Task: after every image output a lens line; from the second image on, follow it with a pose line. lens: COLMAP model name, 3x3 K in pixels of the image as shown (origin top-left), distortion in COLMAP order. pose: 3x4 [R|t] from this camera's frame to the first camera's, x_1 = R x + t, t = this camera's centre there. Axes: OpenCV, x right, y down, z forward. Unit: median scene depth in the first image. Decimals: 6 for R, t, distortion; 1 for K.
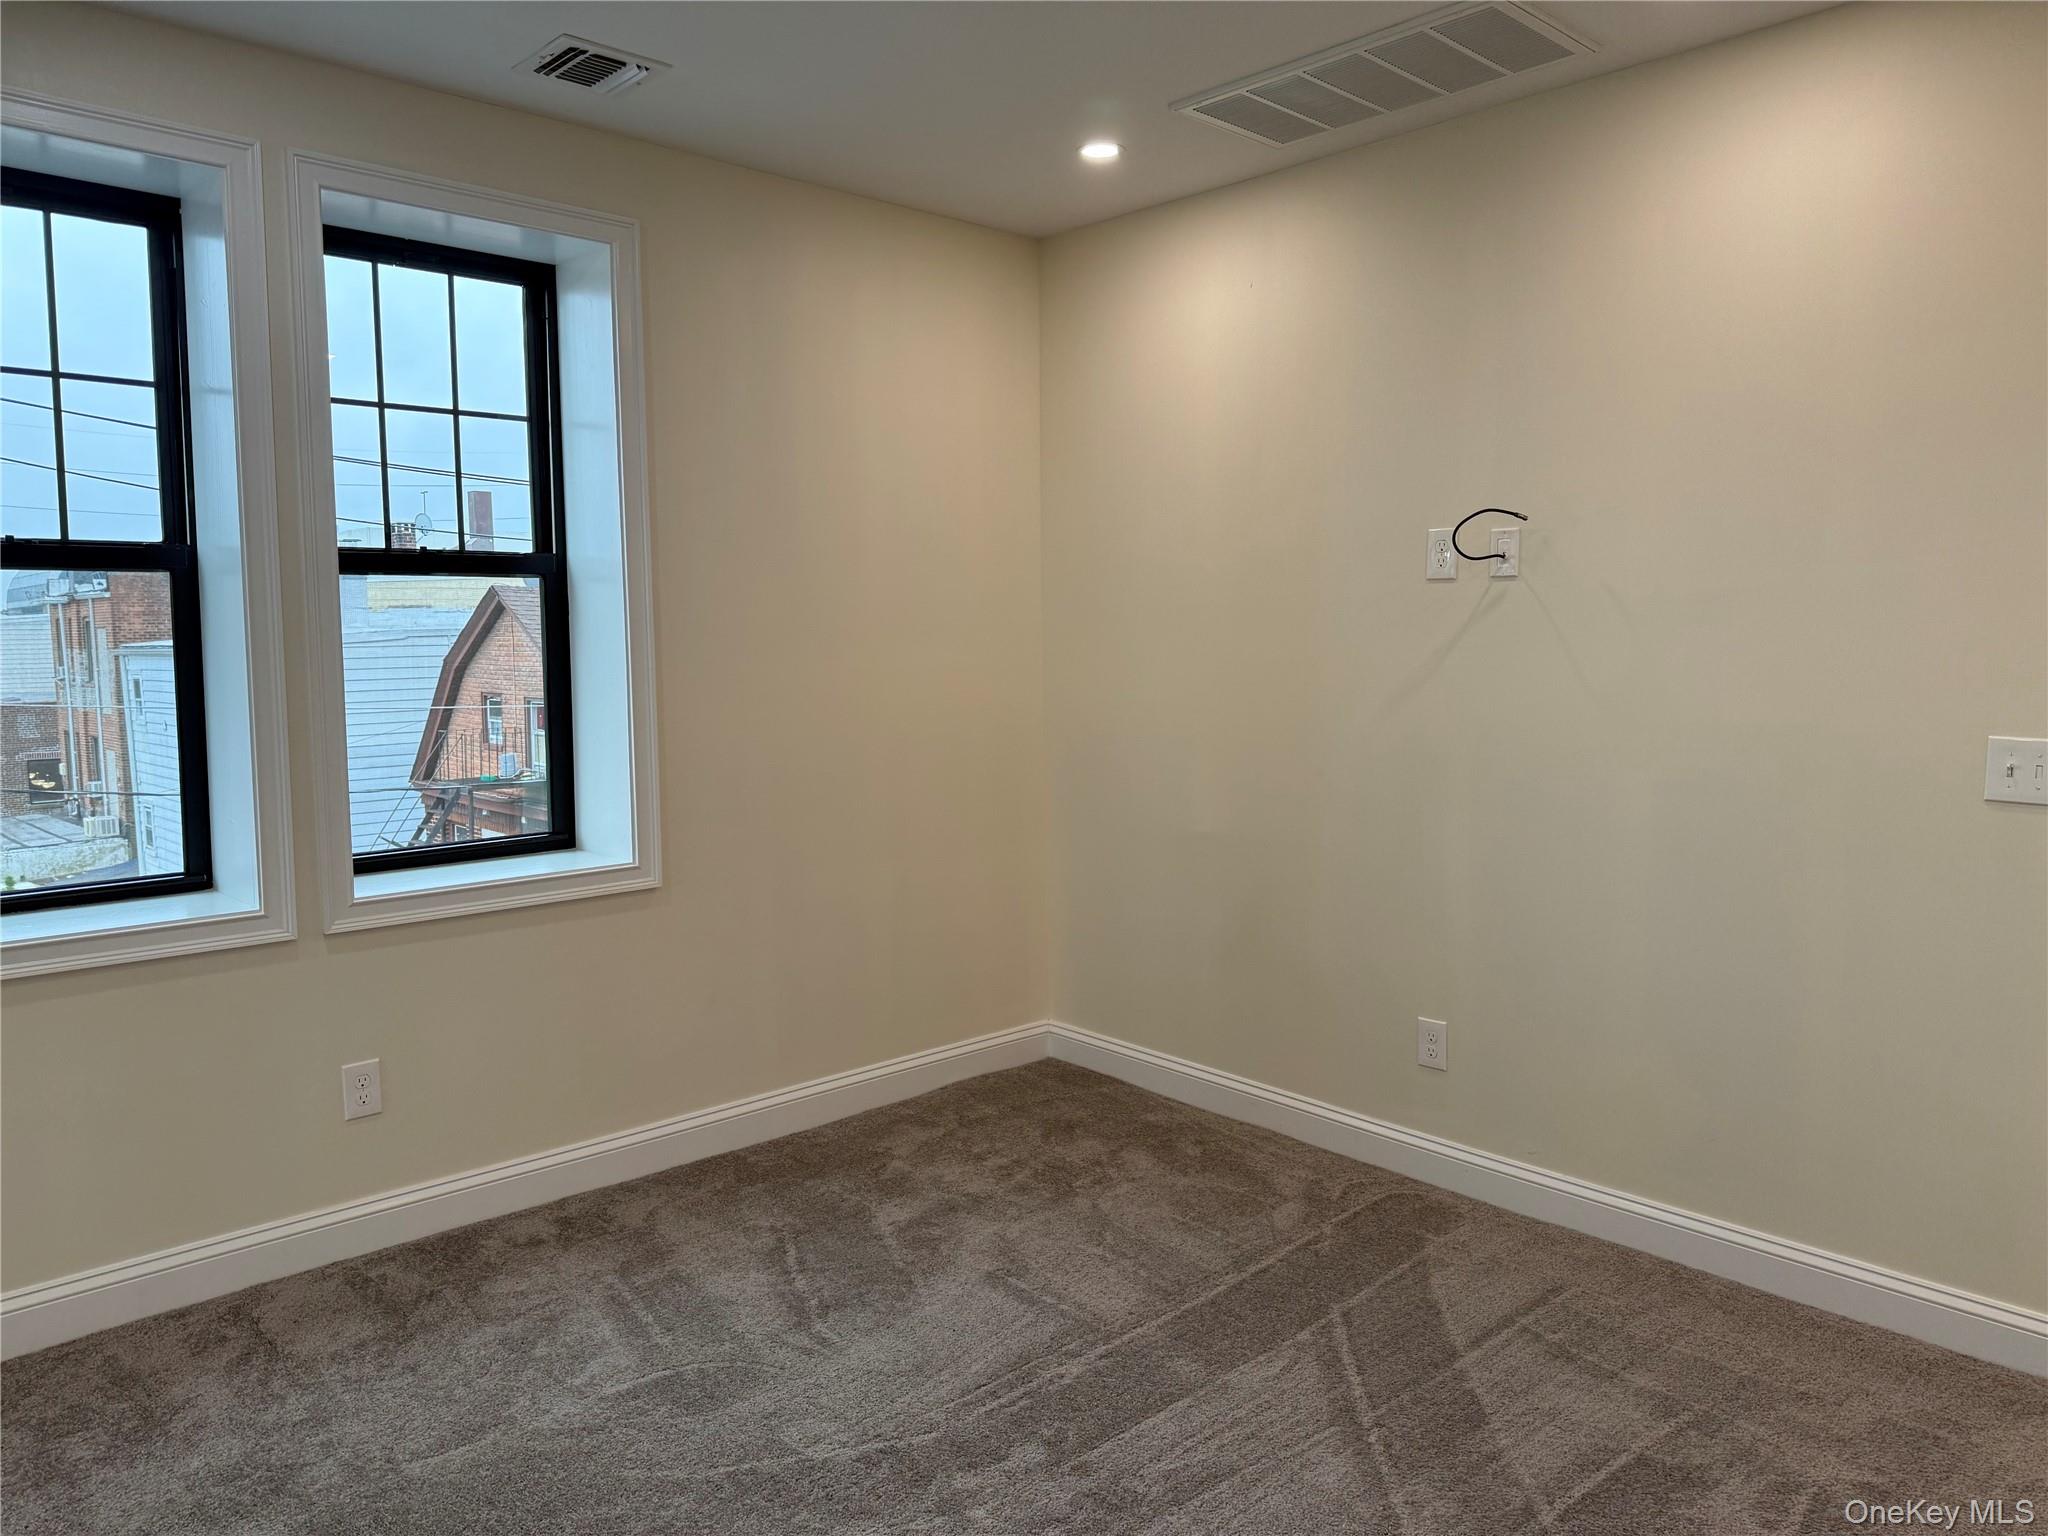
lens RADIAL K [[1441.3, 0, 1033.7], [0, 1441.3, 770.7], [0, 0, 1]] dist [0.055356, -0.063540]
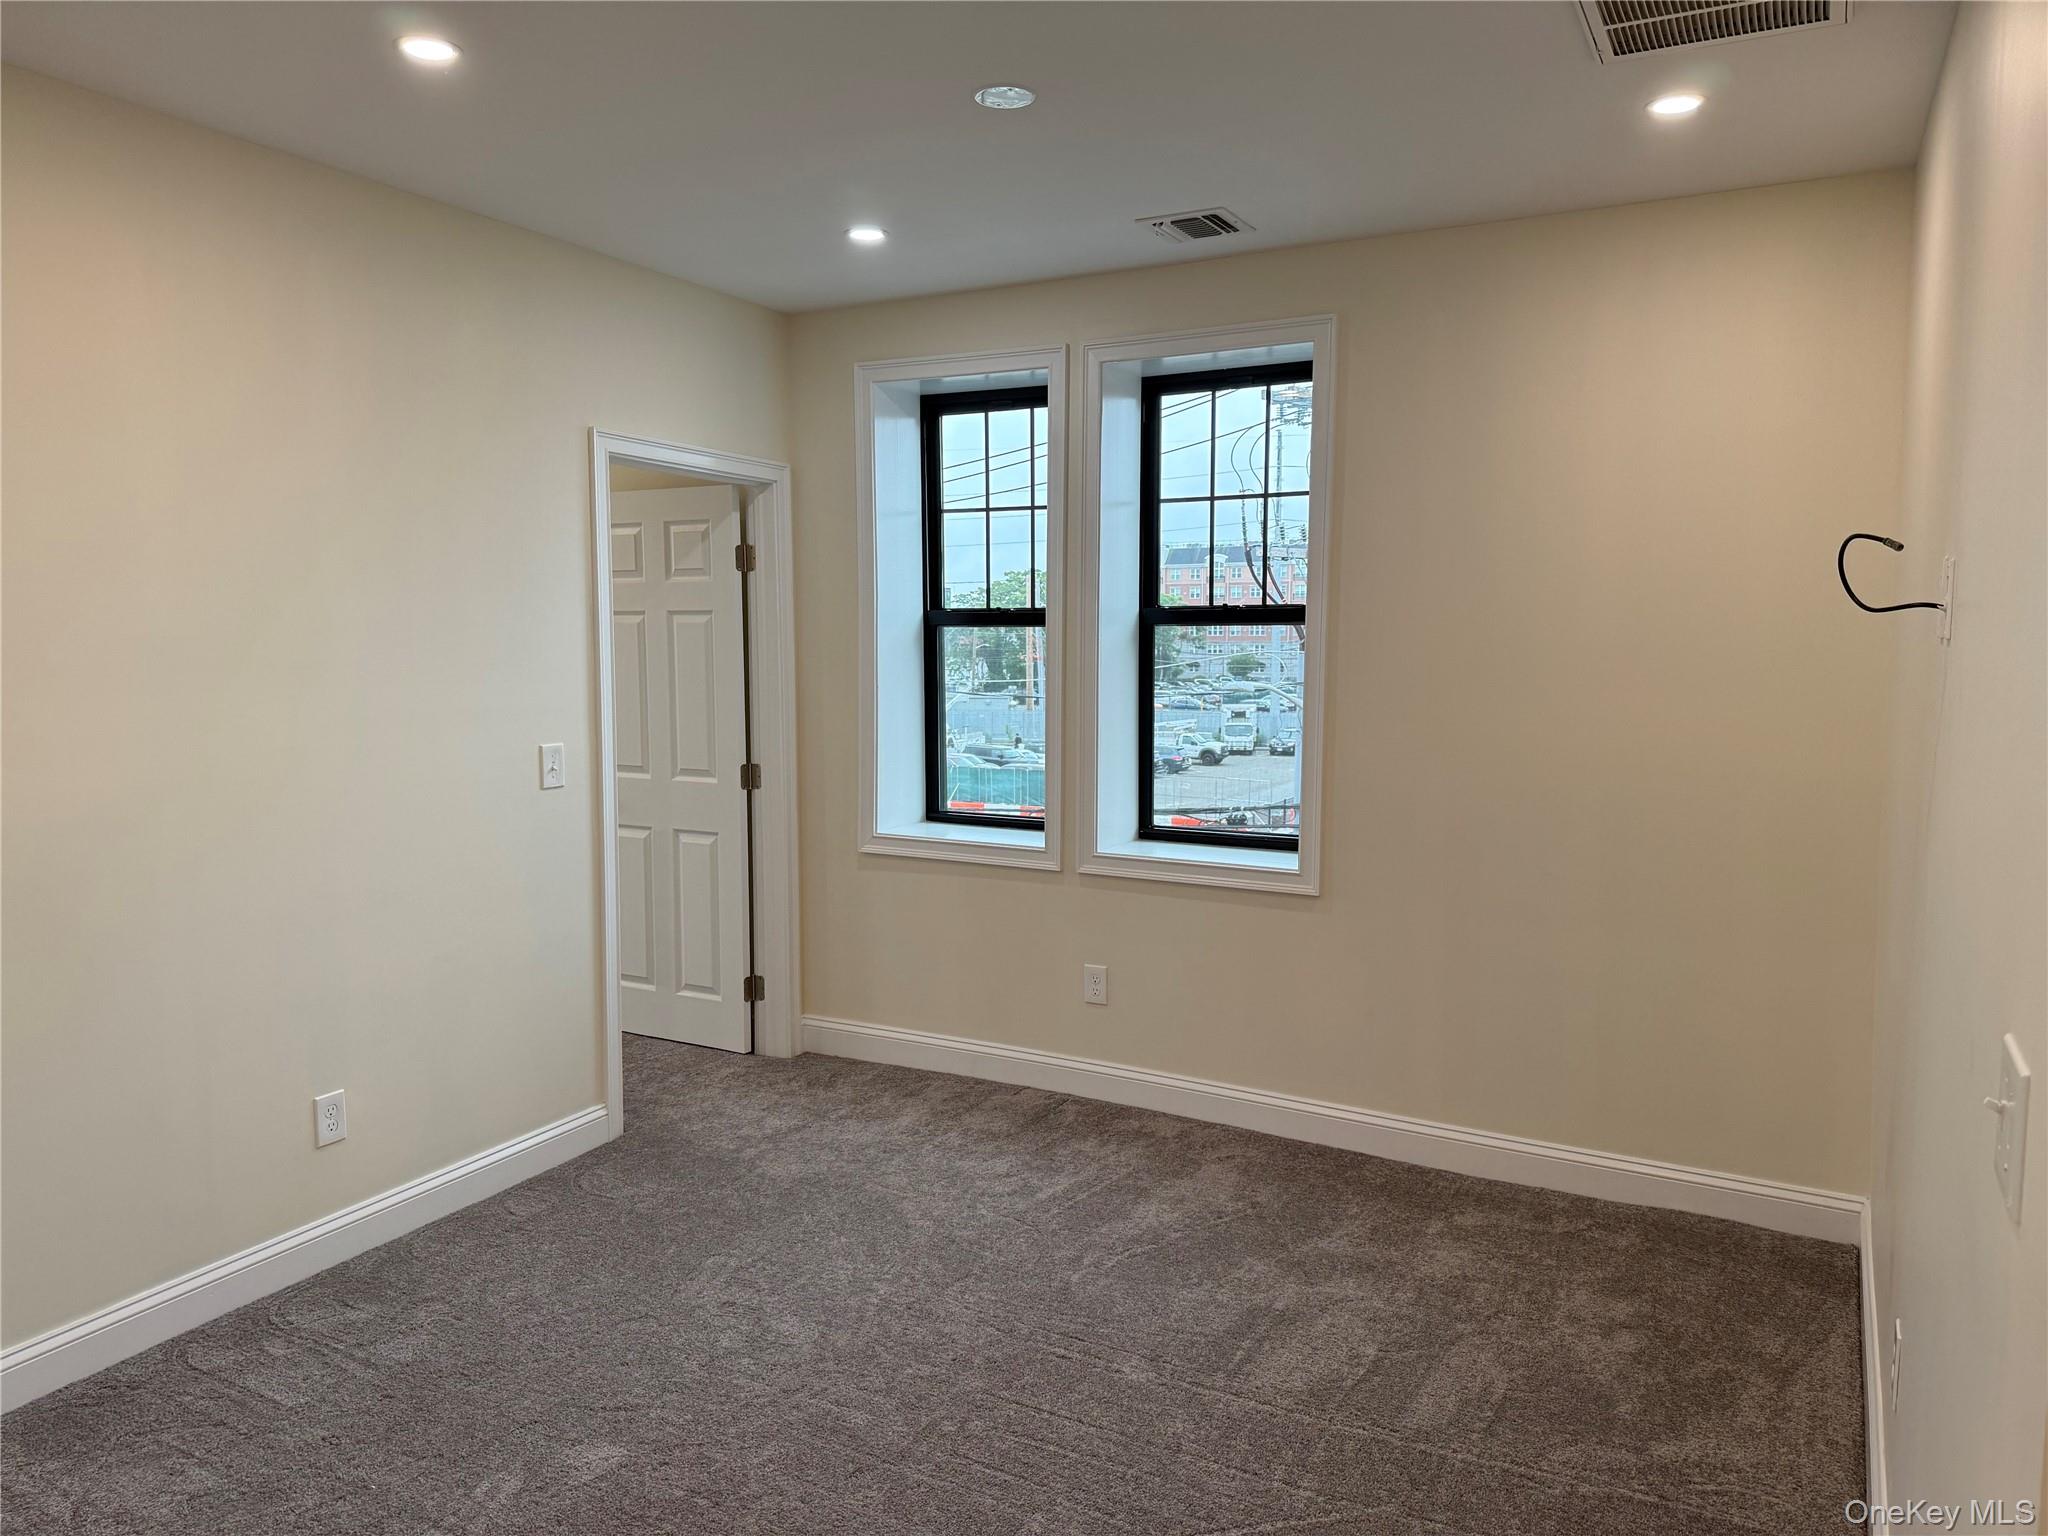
lens RADIAL K [[1442.2, 0, 1030.4], [0, 1442.2, 775.6], [0, 0, 1]] dist [0.051372, -0.067406]
pose [[0.296133, 0.107161, -0.949116, 0.820250], [-0.104268, 0.991375, 0.079400, -0.088992], [0.949438, 0.075449, 0.304752, 0.471764]]
